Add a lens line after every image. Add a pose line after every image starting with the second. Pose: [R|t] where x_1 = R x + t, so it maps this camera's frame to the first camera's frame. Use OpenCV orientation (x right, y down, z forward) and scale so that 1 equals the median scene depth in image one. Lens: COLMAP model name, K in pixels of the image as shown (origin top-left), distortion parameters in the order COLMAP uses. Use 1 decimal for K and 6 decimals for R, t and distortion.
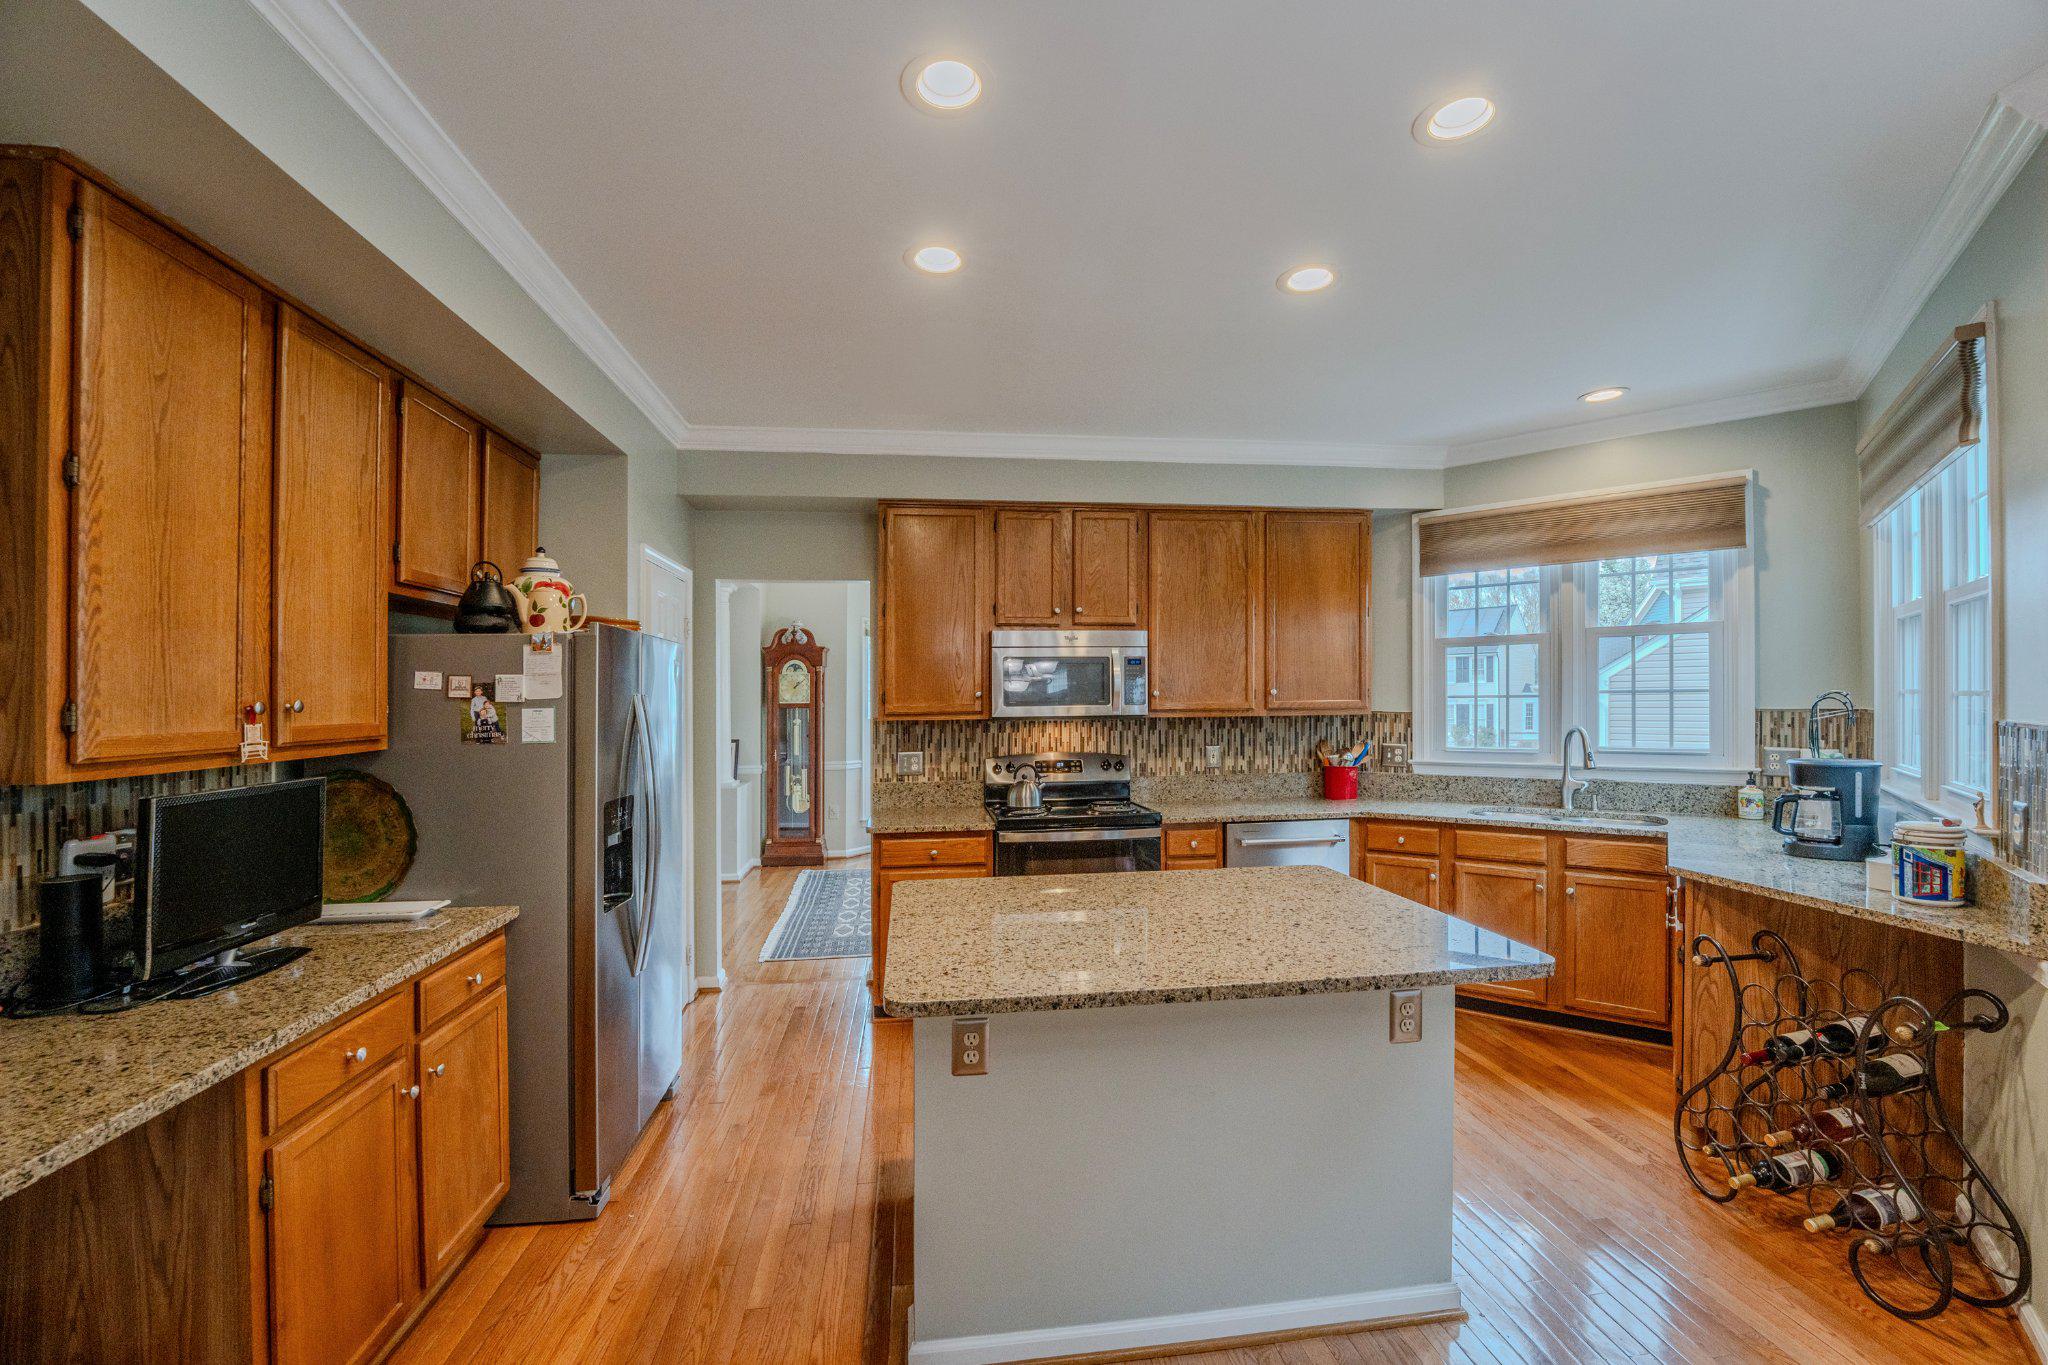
lens RADIAL K [[840.5, 0, 1003.3], [0, 840.5, 719.9], [0, 0, 1]] dist [-0.027232, -0.000109]
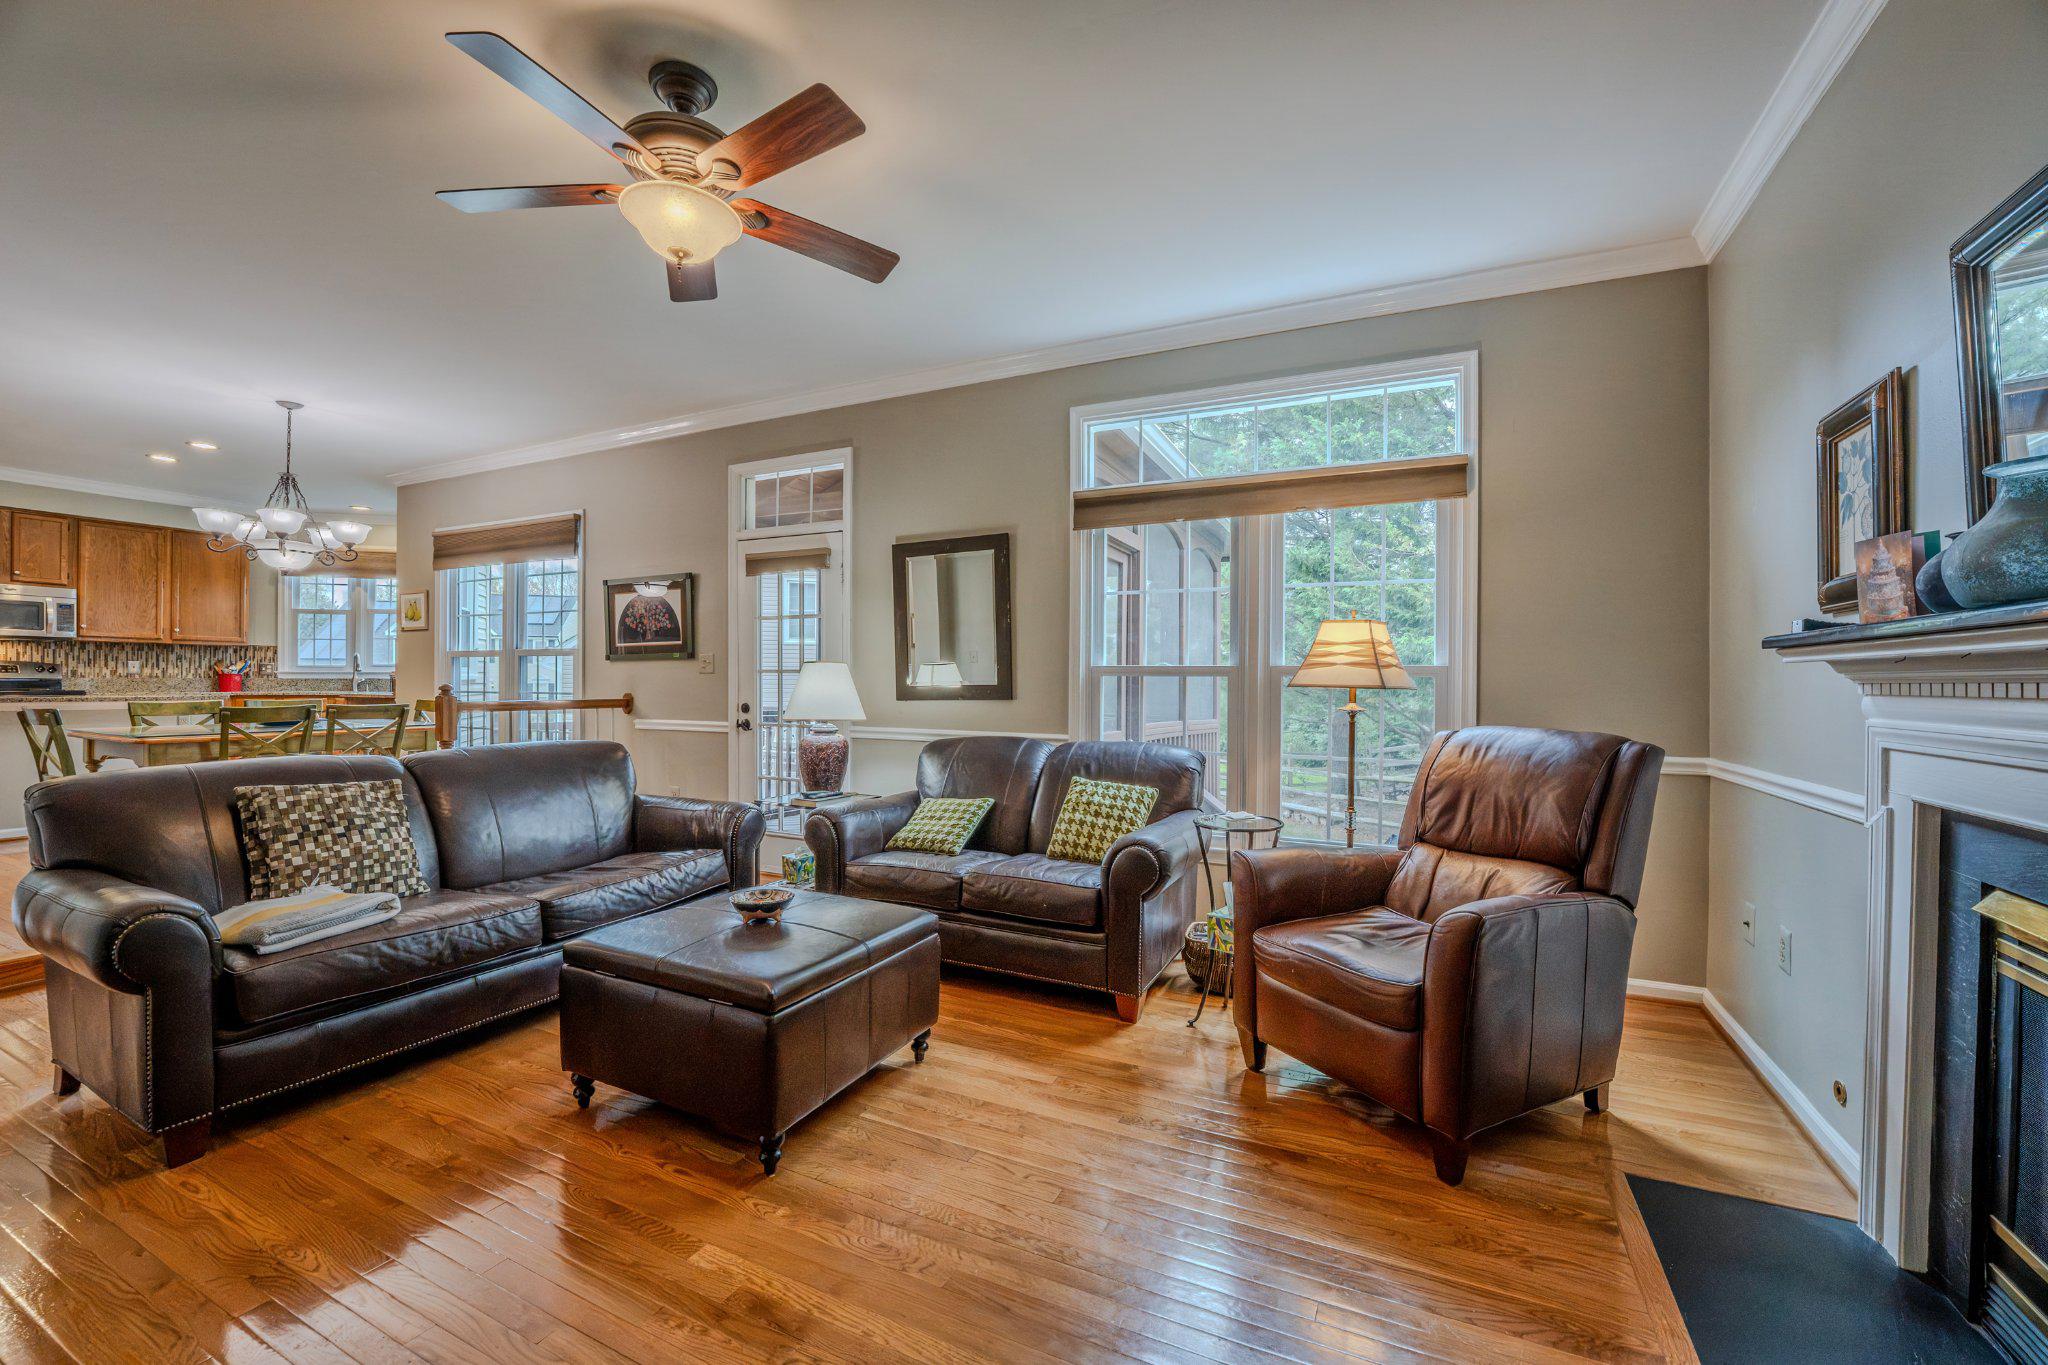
lens RADIAL K [[850.6, 0, 985.7], [0, 850.6, 692.1], [0, 0, 1]] dist [-0.028414, 0.009797]
pose [[0.560899, 0.003918, 0.827875, -0.193505], [0.007667, 0.999921, -0.009927, 0.133437], [-0.827849, 0.011915, 0.560825, -1.472559]]
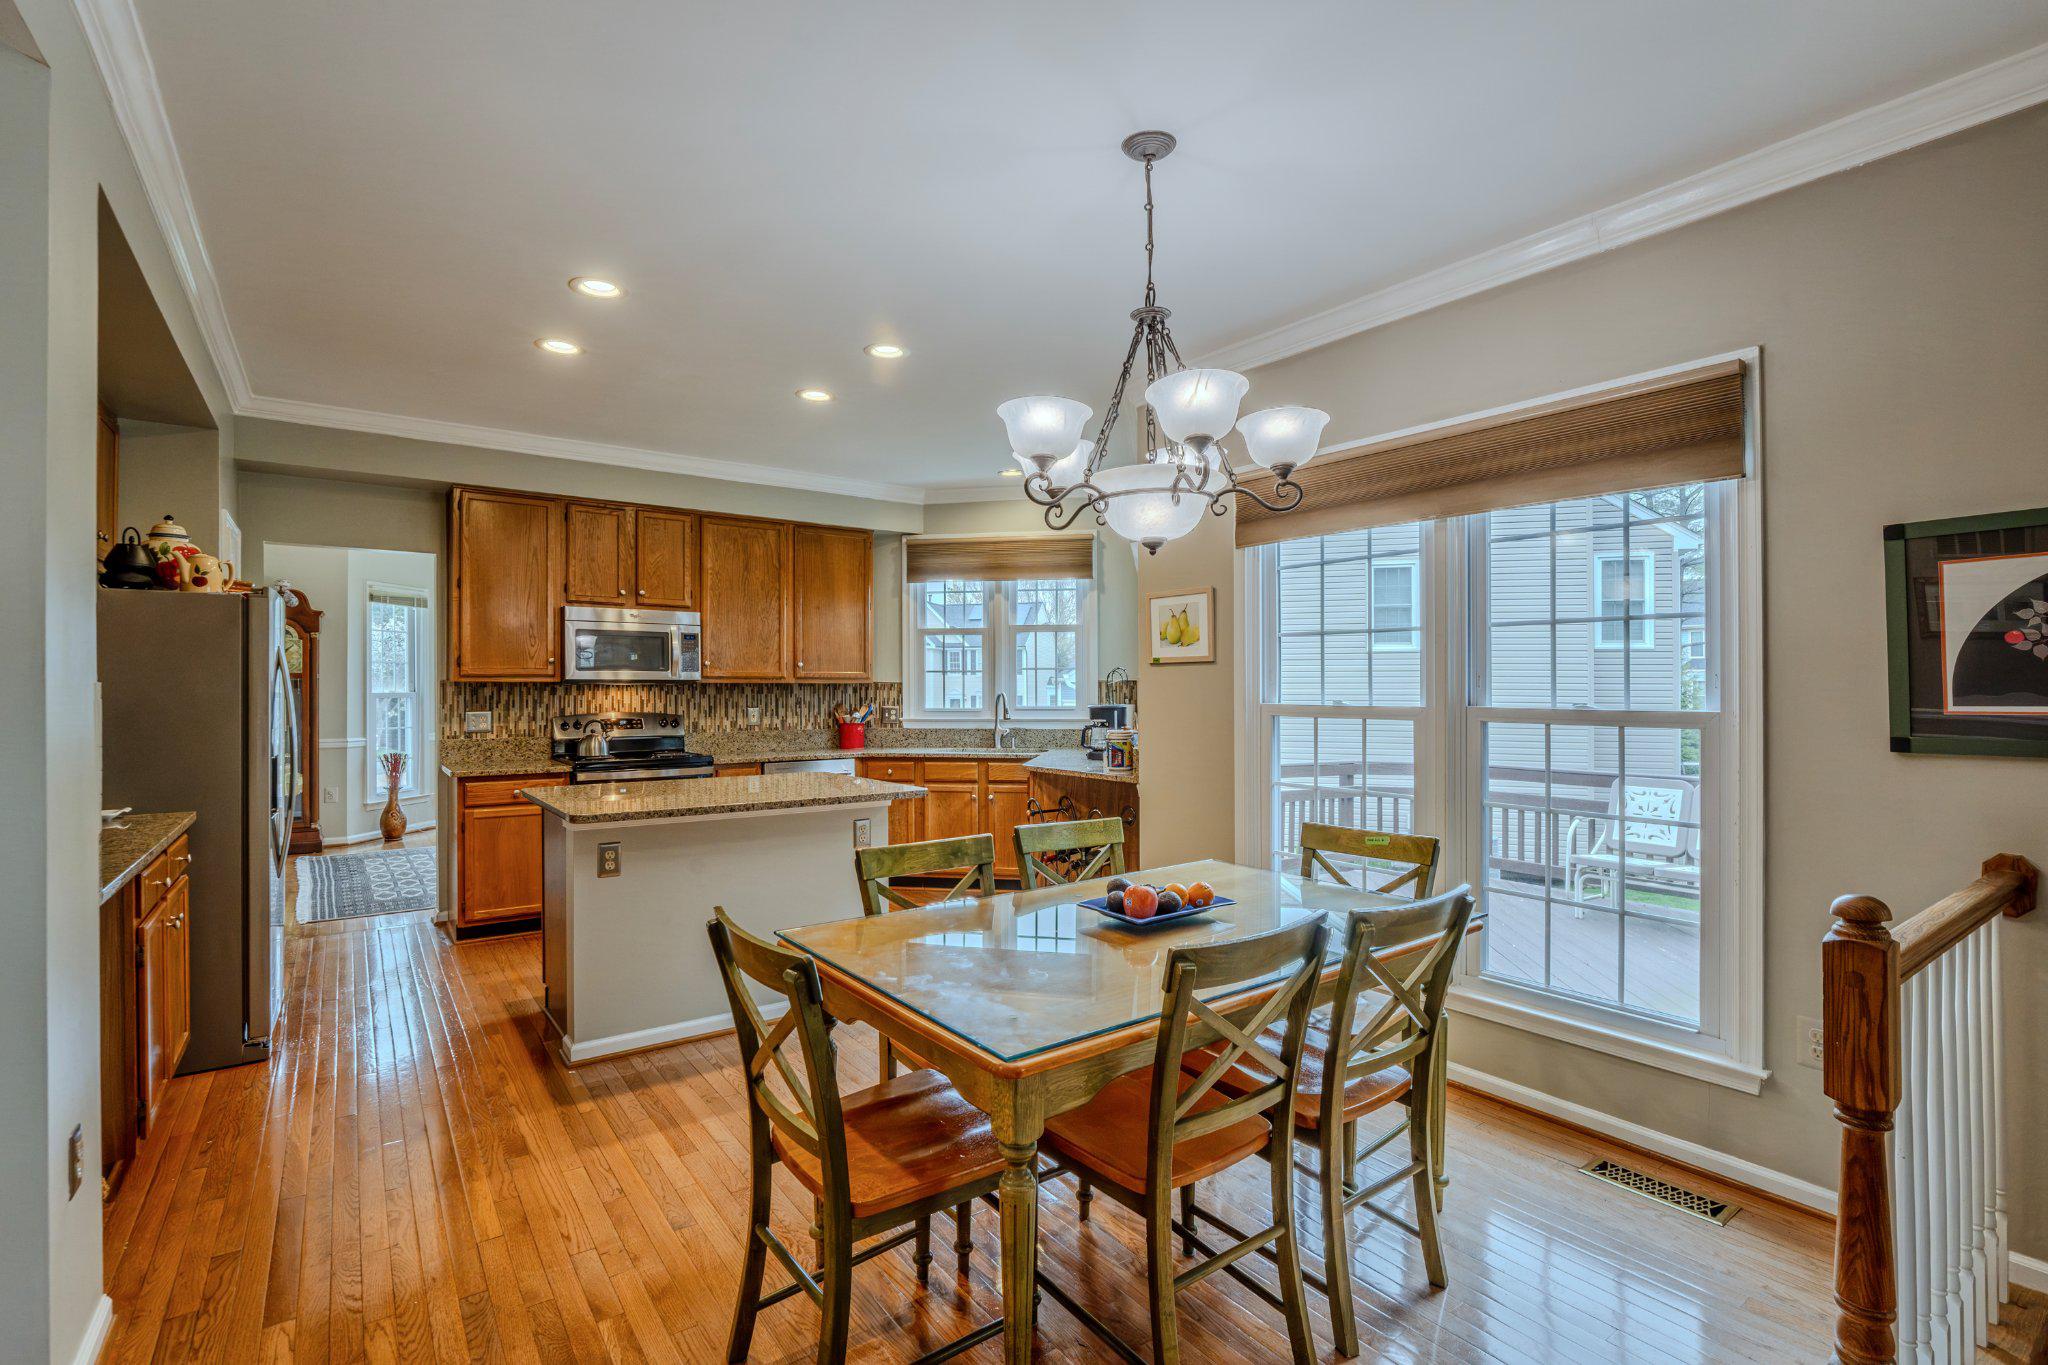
lens RADIAL K [[949.7, 0, 1013.6], [0, 949.7, 717.3], [0, 0, 1]] dist [-0.002146, -0.000157]
pose [[0.870779, -0.003842, 0.491660, -0.113746], [0.001743, 0.999987, 0.004727, 0.042140], [-0.491672, -0.003259, 0.870774, -0.445114]]
